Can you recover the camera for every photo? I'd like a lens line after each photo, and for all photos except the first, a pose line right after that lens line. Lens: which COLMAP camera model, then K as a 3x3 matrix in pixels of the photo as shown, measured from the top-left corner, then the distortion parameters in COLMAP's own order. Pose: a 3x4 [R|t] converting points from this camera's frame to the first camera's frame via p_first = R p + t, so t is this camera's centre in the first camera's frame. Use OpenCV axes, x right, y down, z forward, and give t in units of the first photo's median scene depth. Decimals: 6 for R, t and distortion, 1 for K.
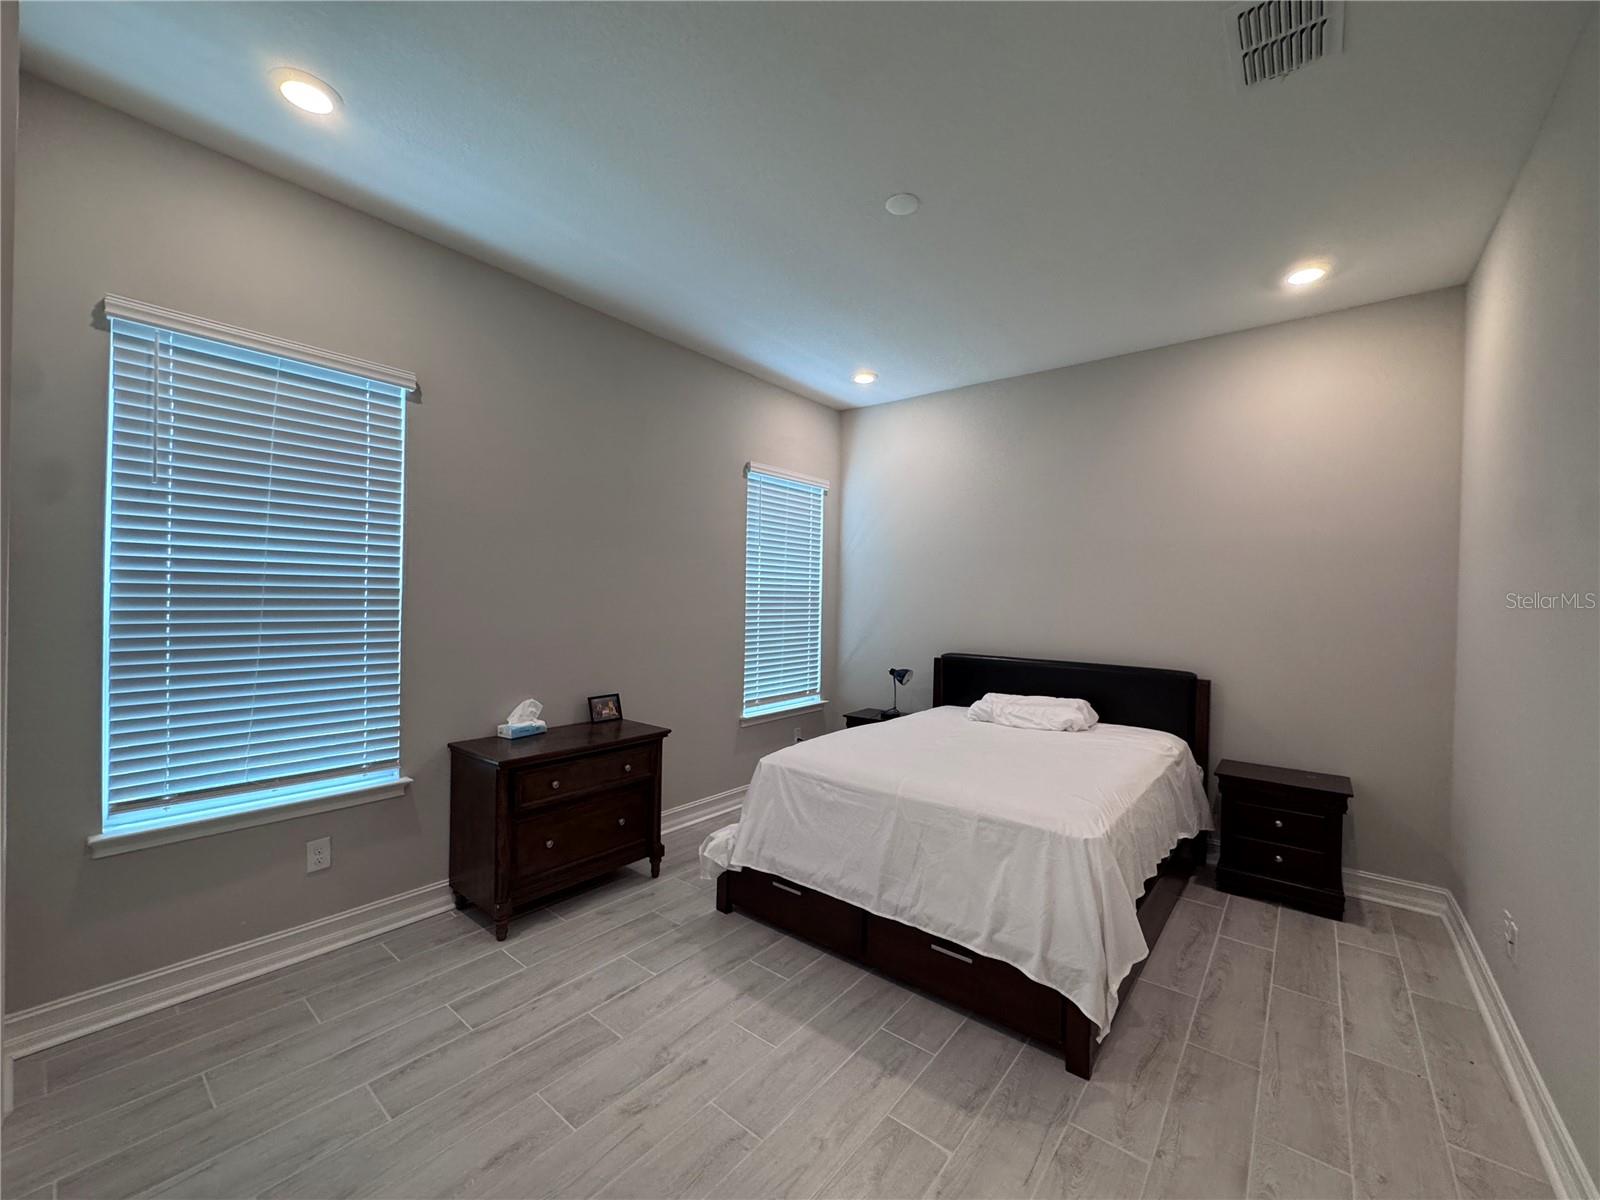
lens RADIAL K [[638.5, 0, 800.0], [0, 638.5, 600.0], [0, 0, 1]] dist [-0.003343, 0.000322]
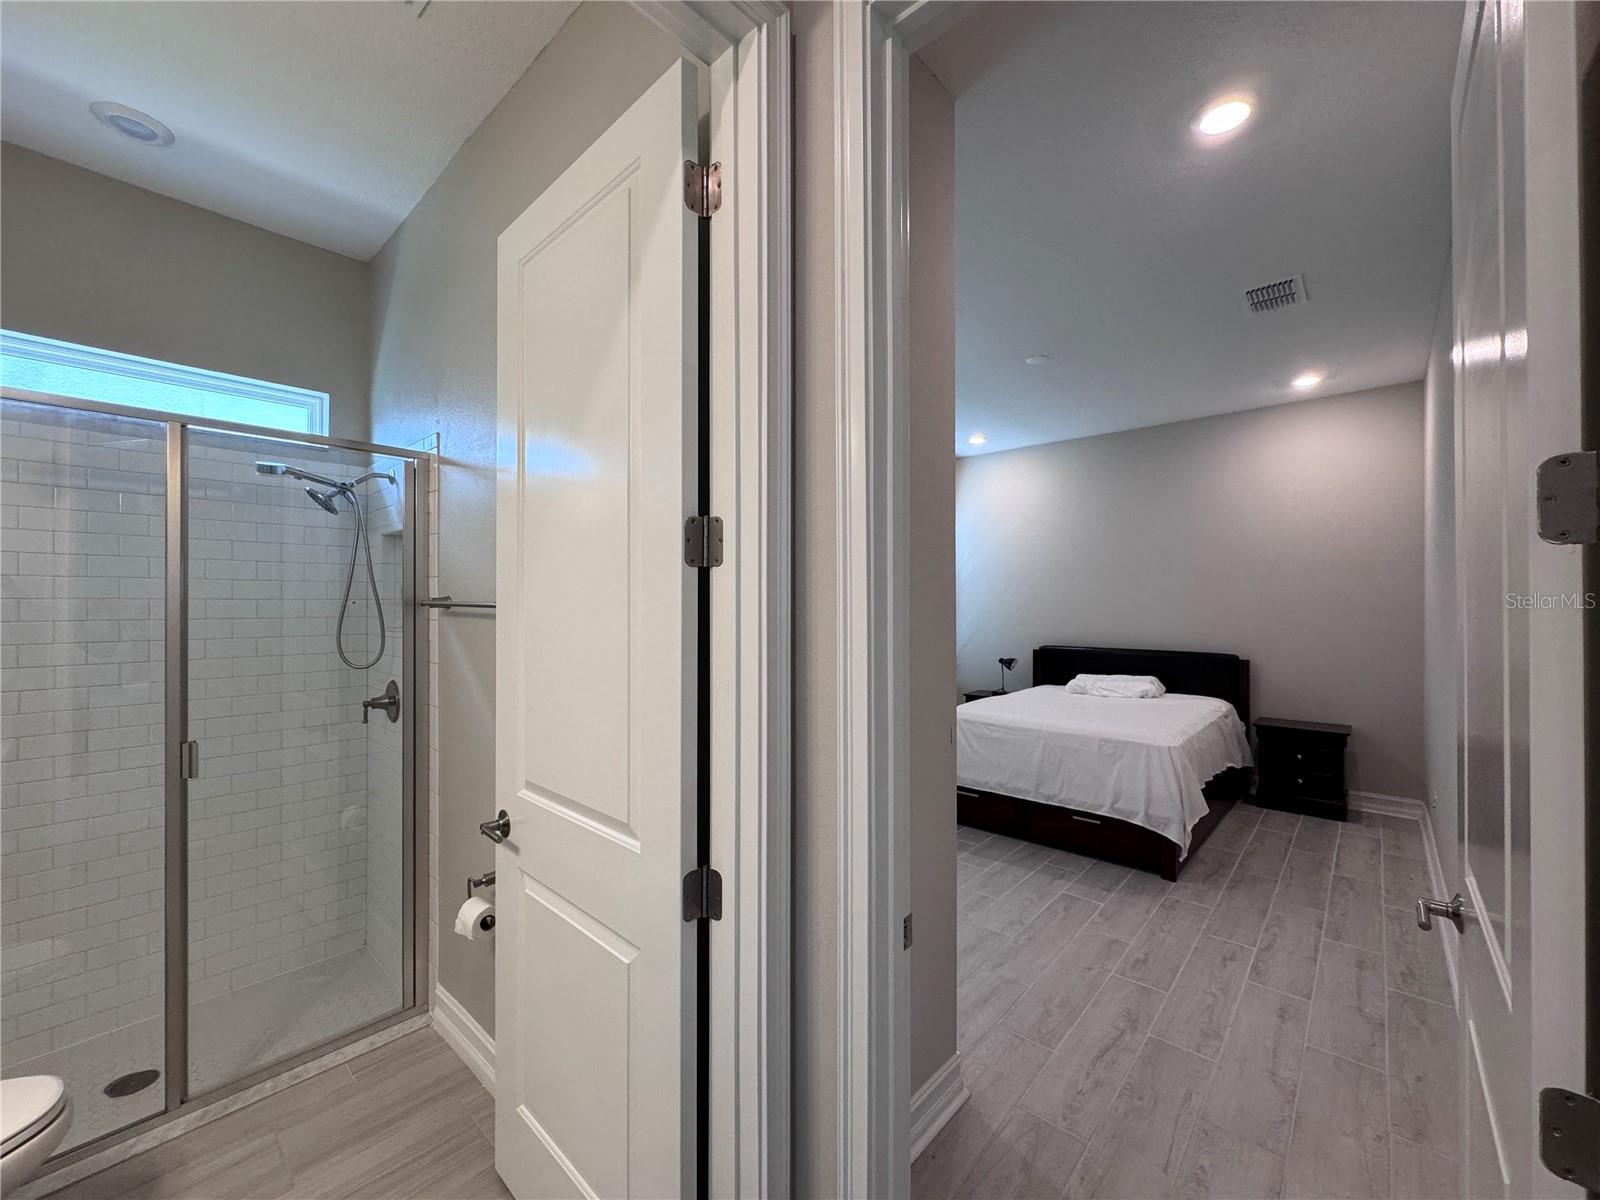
lens RADIAL K [[638.5, 0, 800.0], [0, 638.5, 600.0], [0, 0, 1]] dist [-0.003343, 0.000322]
pose [[0.998211, -0.020511, -0.056162, -0.343203], [0.020018, 0.999756, -0.009328, -0.014869], [0.056339, 0.008187, 0.998378, -0.602365]]
